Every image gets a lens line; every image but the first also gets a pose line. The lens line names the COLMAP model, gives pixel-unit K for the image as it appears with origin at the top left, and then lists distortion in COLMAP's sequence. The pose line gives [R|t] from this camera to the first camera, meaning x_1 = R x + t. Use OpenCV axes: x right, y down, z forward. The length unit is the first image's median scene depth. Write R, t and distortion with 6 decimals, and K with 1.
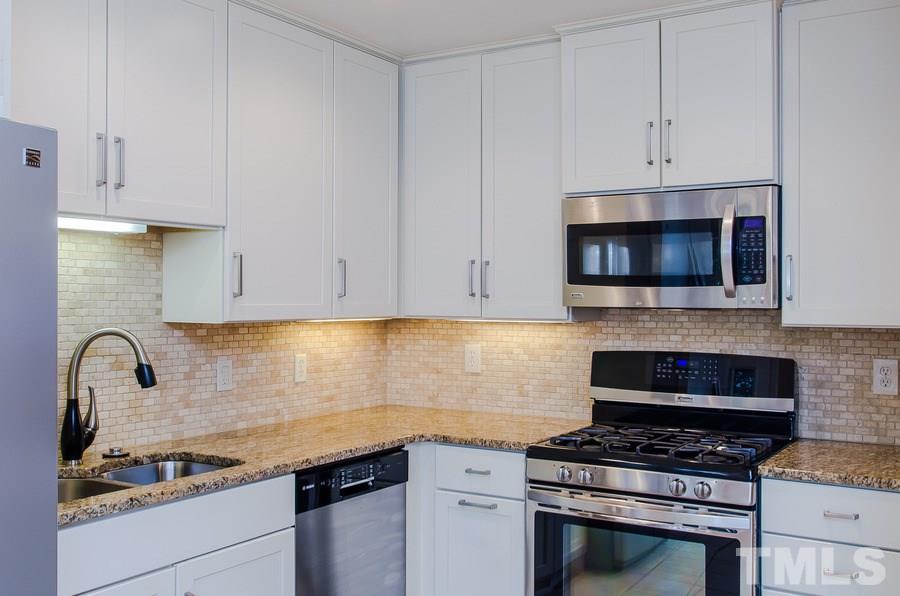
lens RADIAL K [[898.3, 0, 450.0], [0, 898.3, 298.0], [0, 0, 1]] dist [0.003559, -0.001650]
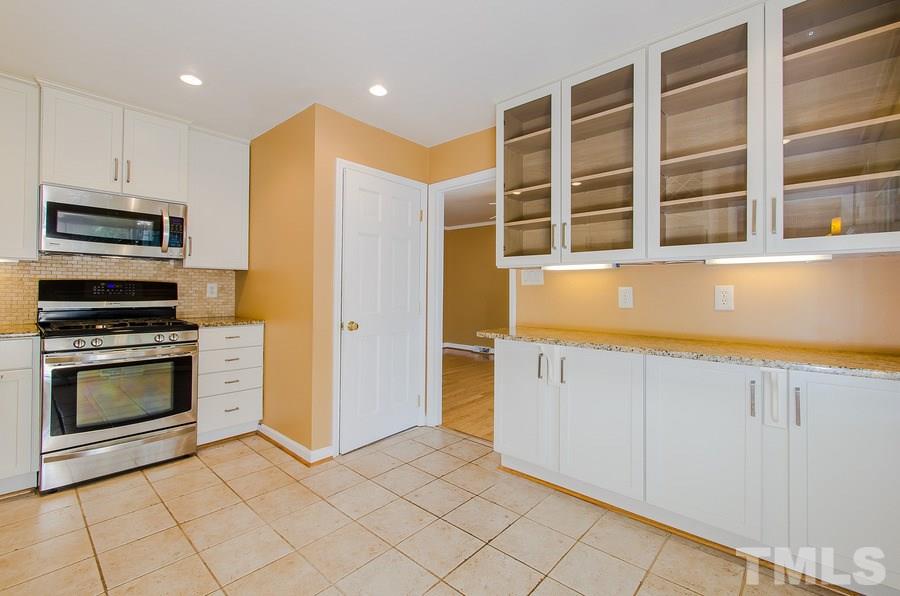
lens RADIAL K [[393.9, 0, 459.4], [0, 393.9, 287.5], [0, 0, 1]] dist [0.001669, -0.000165]
pose [[0.160279, 0.009806, 0.987023, -0.297437], [-0.009762, 0.999917, -0.008348, 0.049184], [-0.987024, -0.008298, 0.160361, 0.080548]]
